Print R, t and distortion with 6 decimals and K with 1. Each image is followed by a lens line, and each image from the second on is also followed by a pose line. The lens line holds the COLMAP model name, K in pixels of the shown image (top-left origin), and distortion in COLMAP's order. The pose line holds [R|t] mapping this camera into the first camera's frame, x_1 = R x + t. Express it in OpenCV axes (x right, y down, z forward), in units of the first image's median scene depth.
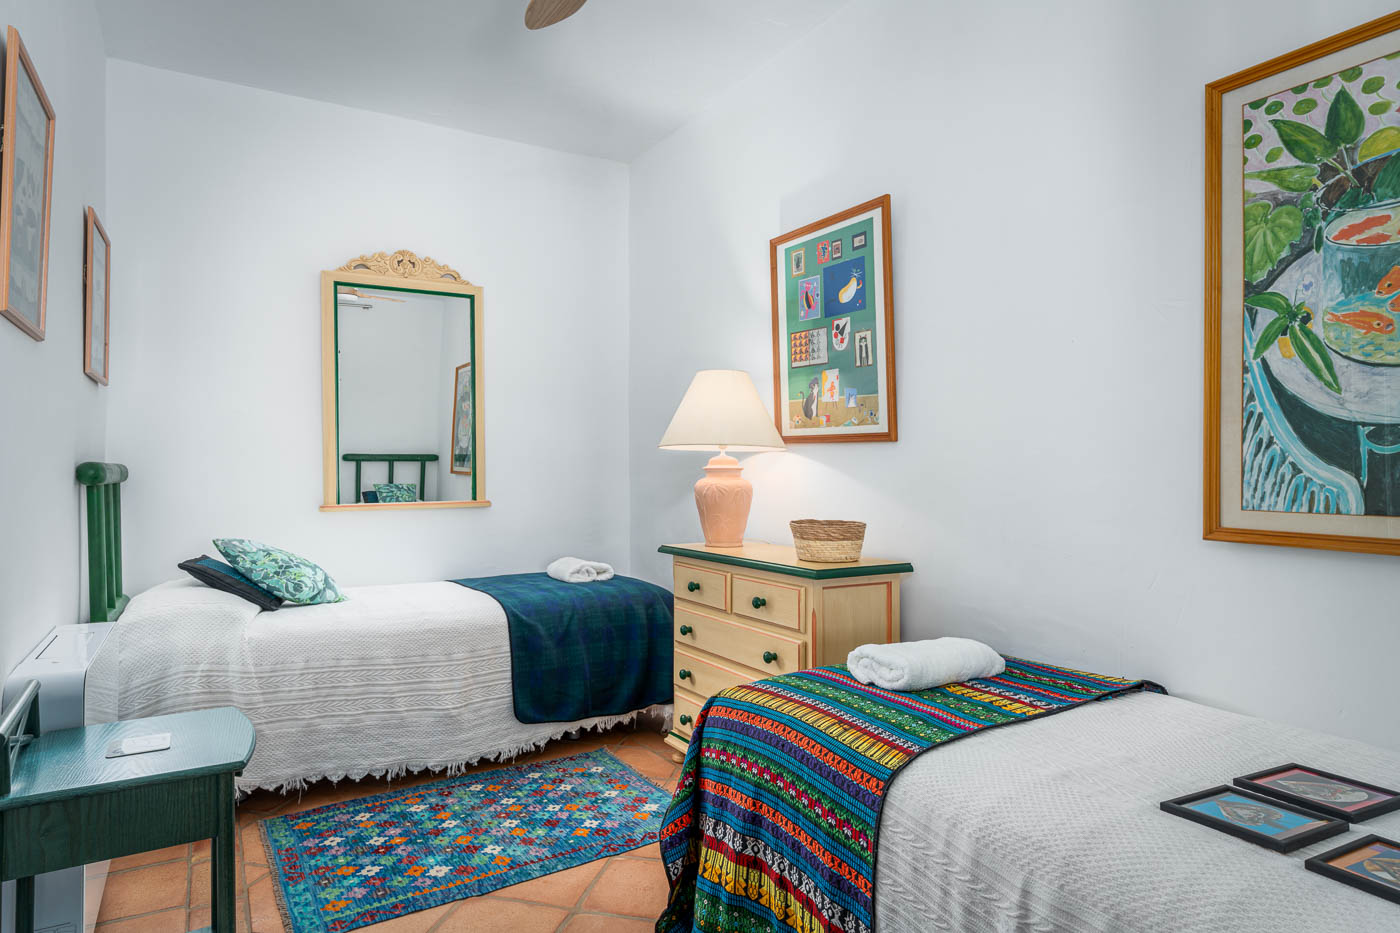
lens RADIAL K [[889.5, 0, 696.6], [0, 889.5, 476.1], [0, 0, 1]] dist [0.010327, 0.002088]
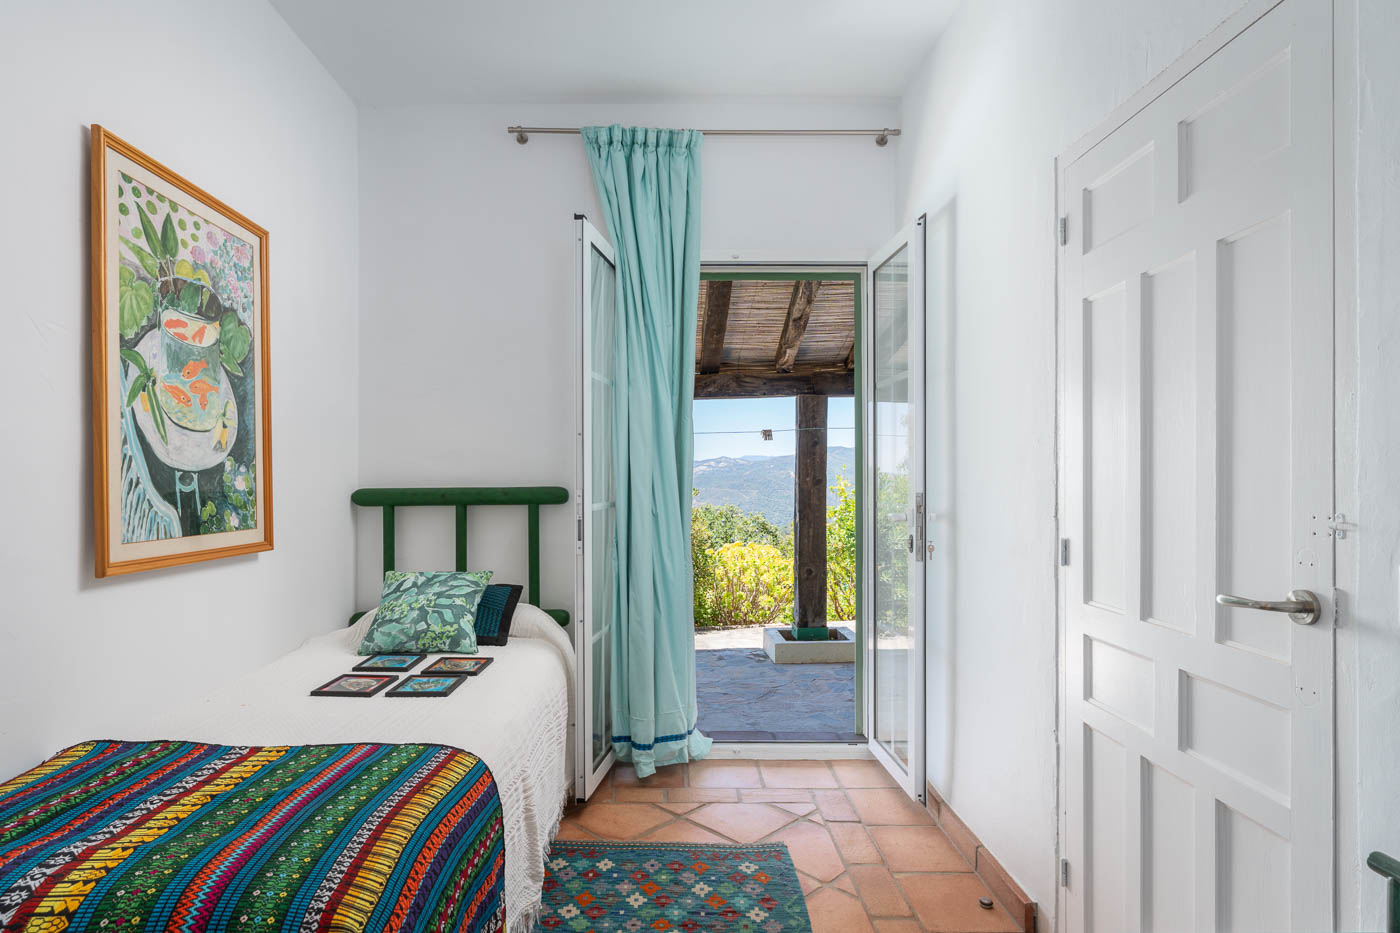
lens RADIAL K [[749.4, 0, 692.4], [0, 749.4, 470.6], [0, 0, 1]] dist [-0.004392, -0.000448]
pose [[-0.885942, 0.004477, 0.463774, -0.440949], [0.003849, 0.999990, -0.002301, -0.048487], [-0.463779, -0.000253, -0.885951, 1.544951]]
